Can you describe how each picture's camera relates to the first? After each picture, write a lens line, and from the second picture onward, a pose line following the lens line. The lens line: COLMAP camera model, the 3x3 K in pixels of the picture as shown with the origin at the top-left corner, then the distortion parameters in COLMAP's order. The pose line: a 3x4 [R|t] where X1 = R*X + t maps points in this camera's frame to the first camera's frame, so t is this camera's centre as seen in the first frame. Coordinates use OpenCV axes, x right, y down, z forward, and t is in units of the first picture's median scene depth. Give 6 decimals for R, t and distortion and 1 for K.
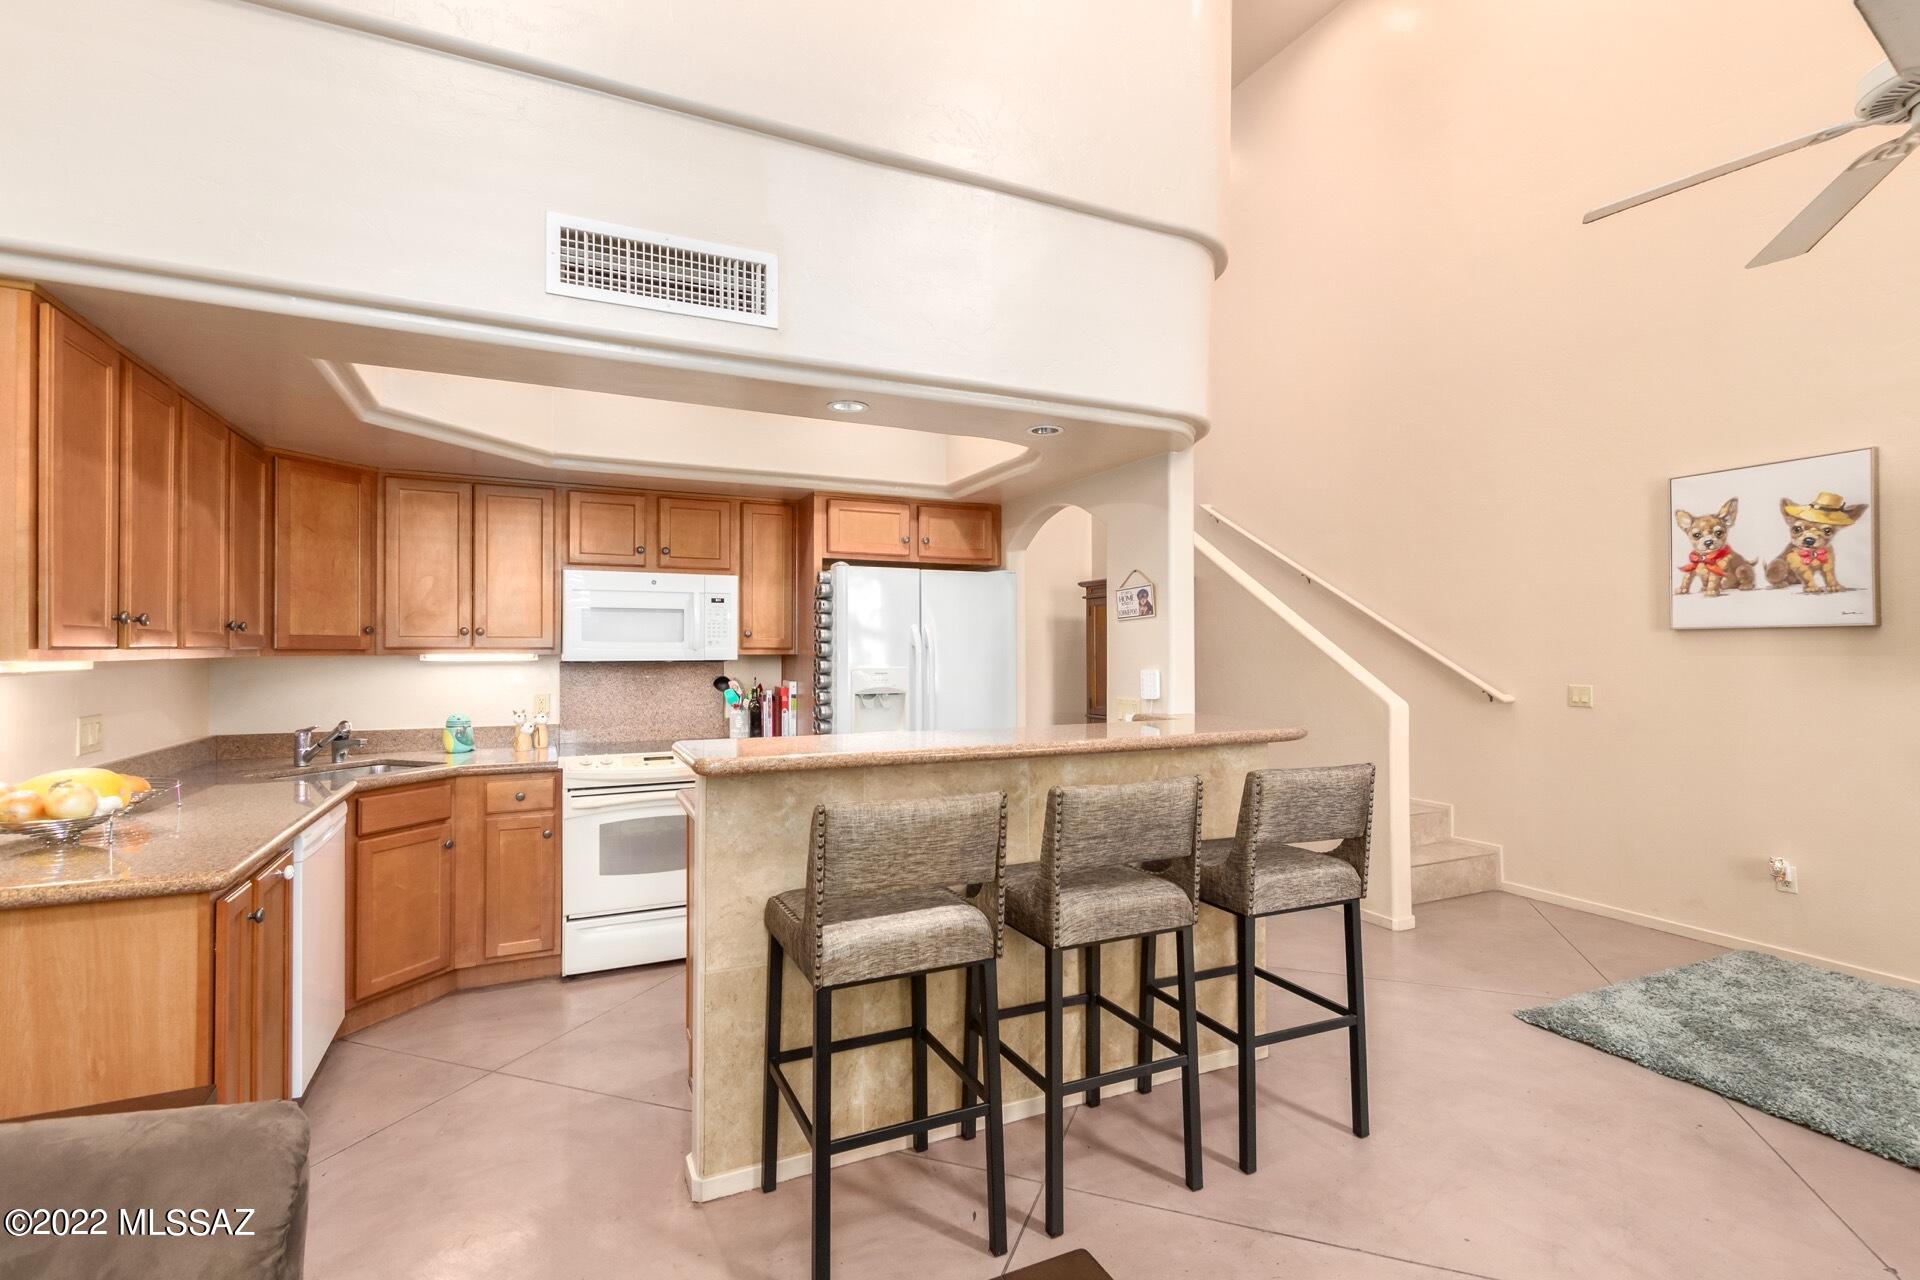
lens RADIAL K [[890.7, 0, 964.1], [0, 890.7, 640.2], [0, 0, 1]] dist [0.003459, -0.000238]
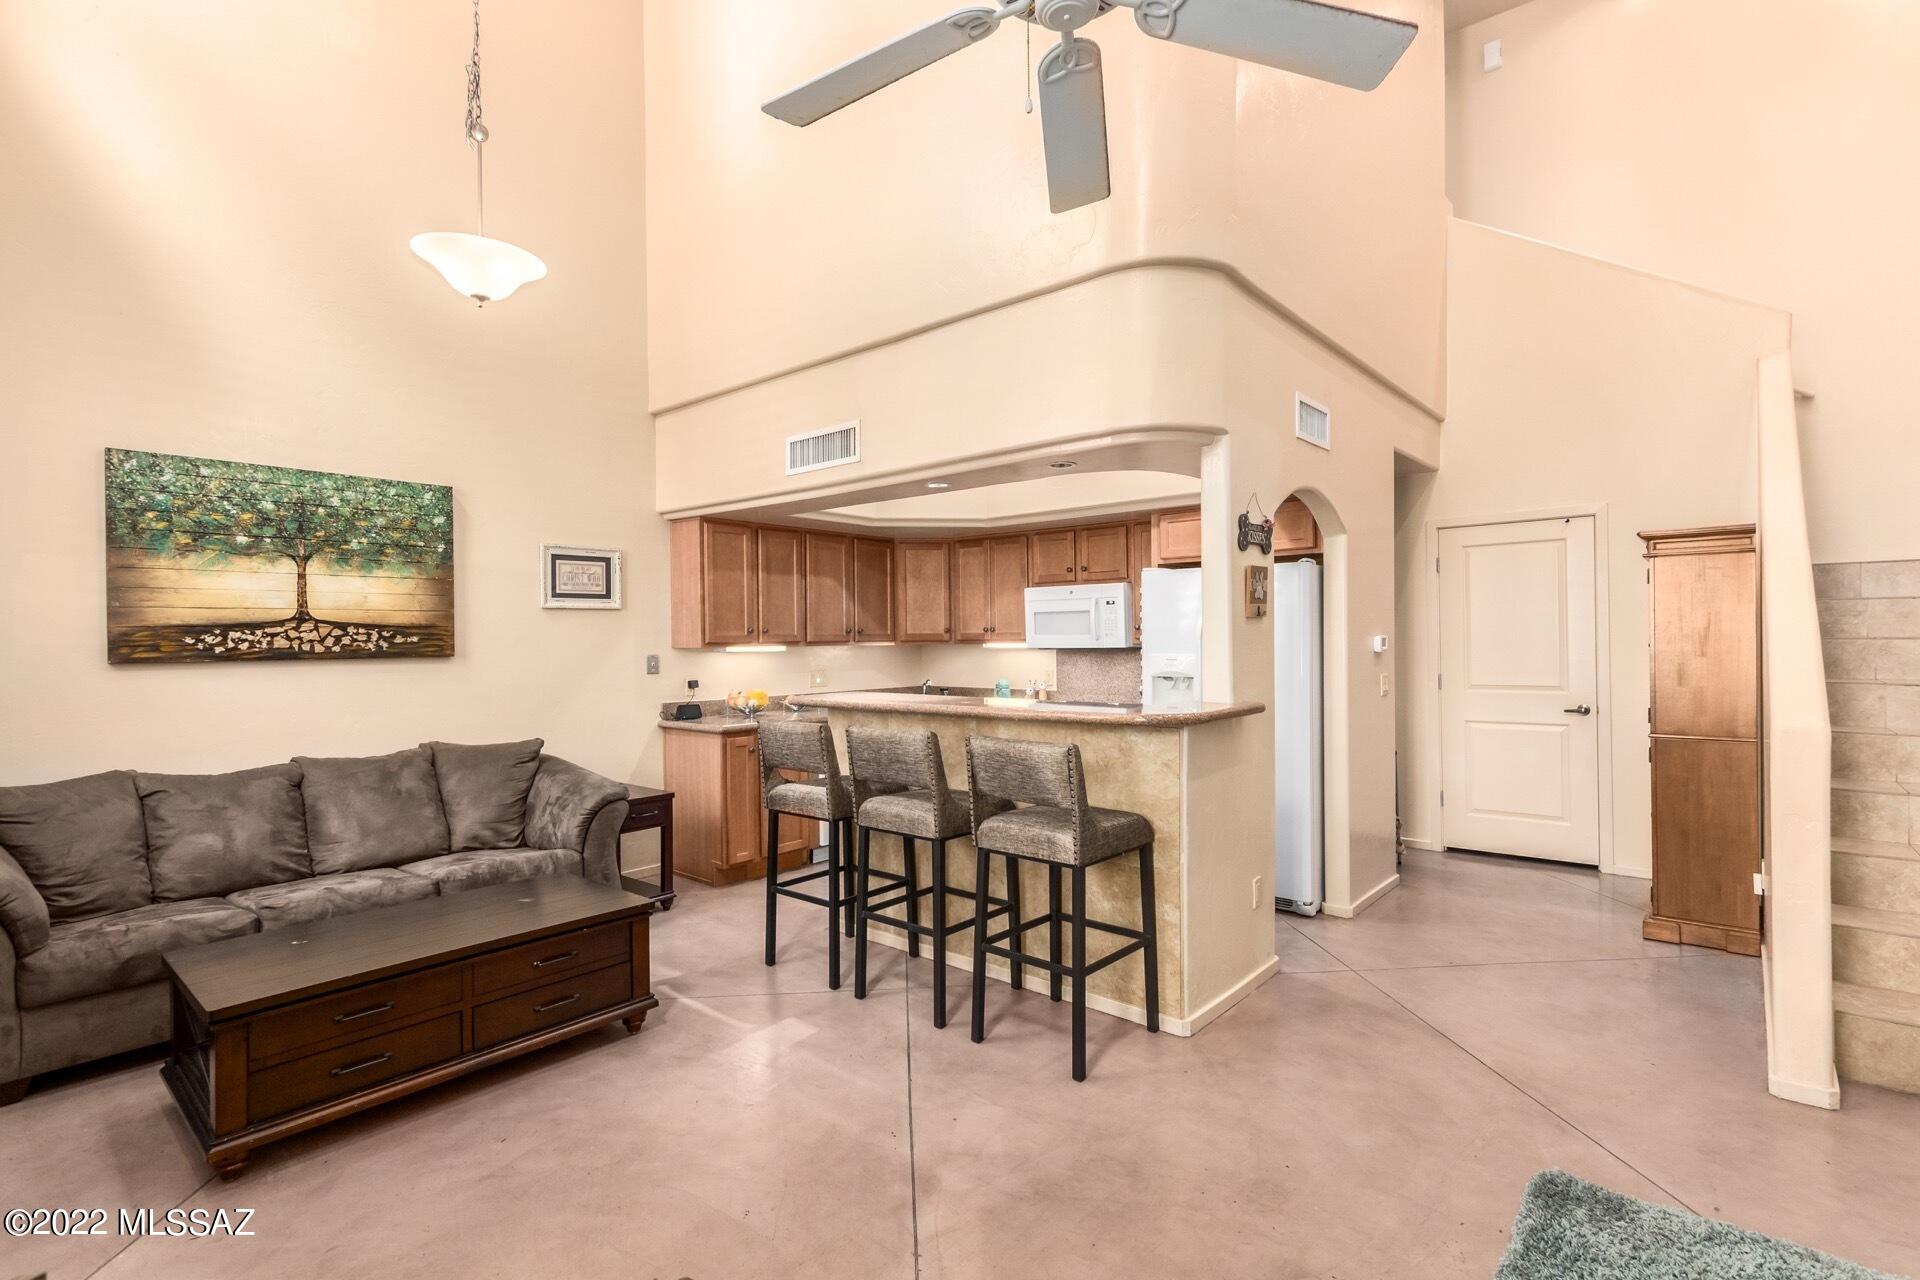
lens RADIAL K [[890.7, 0, 962.6], [0, 890.7, 644.1], [0, 0, 1]] dist [0.003459, -0.000238]
pose [[0.409823, 0.000605, -0.912165, 1.027669], [0.018146, 0.999796, 0.008816, 0.001555], [0.911985, -0.020165, 0.409728, 0.312886]]
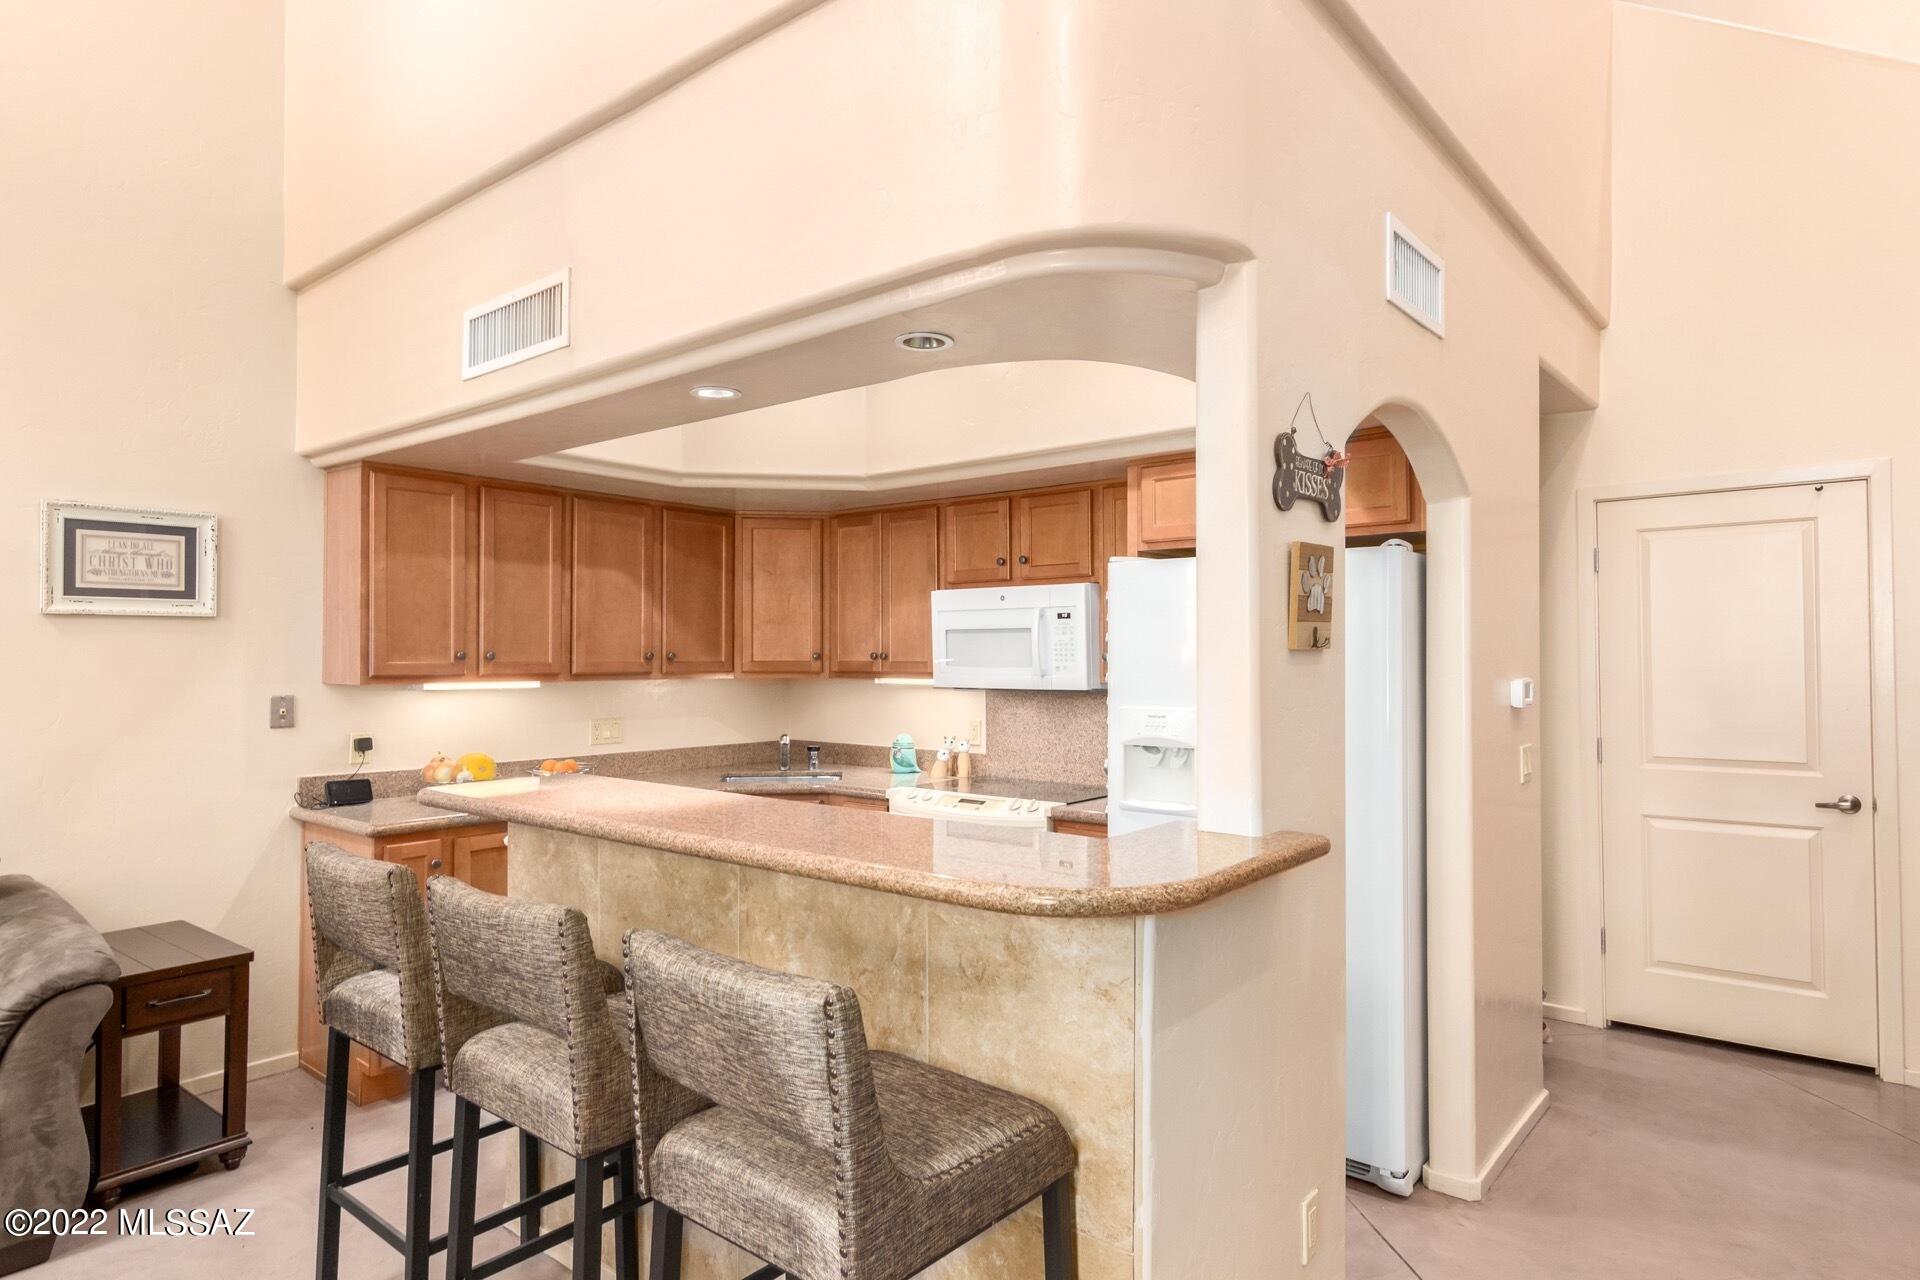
lens RADIAL K [[1081.9, 0, 963.9], [0, 1081.9, 641.1], [0, 0, 1]] dist [0.010361, -0.001793]
pose [[0.429030, -0.013893, -0.903183, 0.690939], [0.007712, 0.999902, -0.011718, -0.013430], [0.903257, -0.001938, 0.429095, 0.611097]]
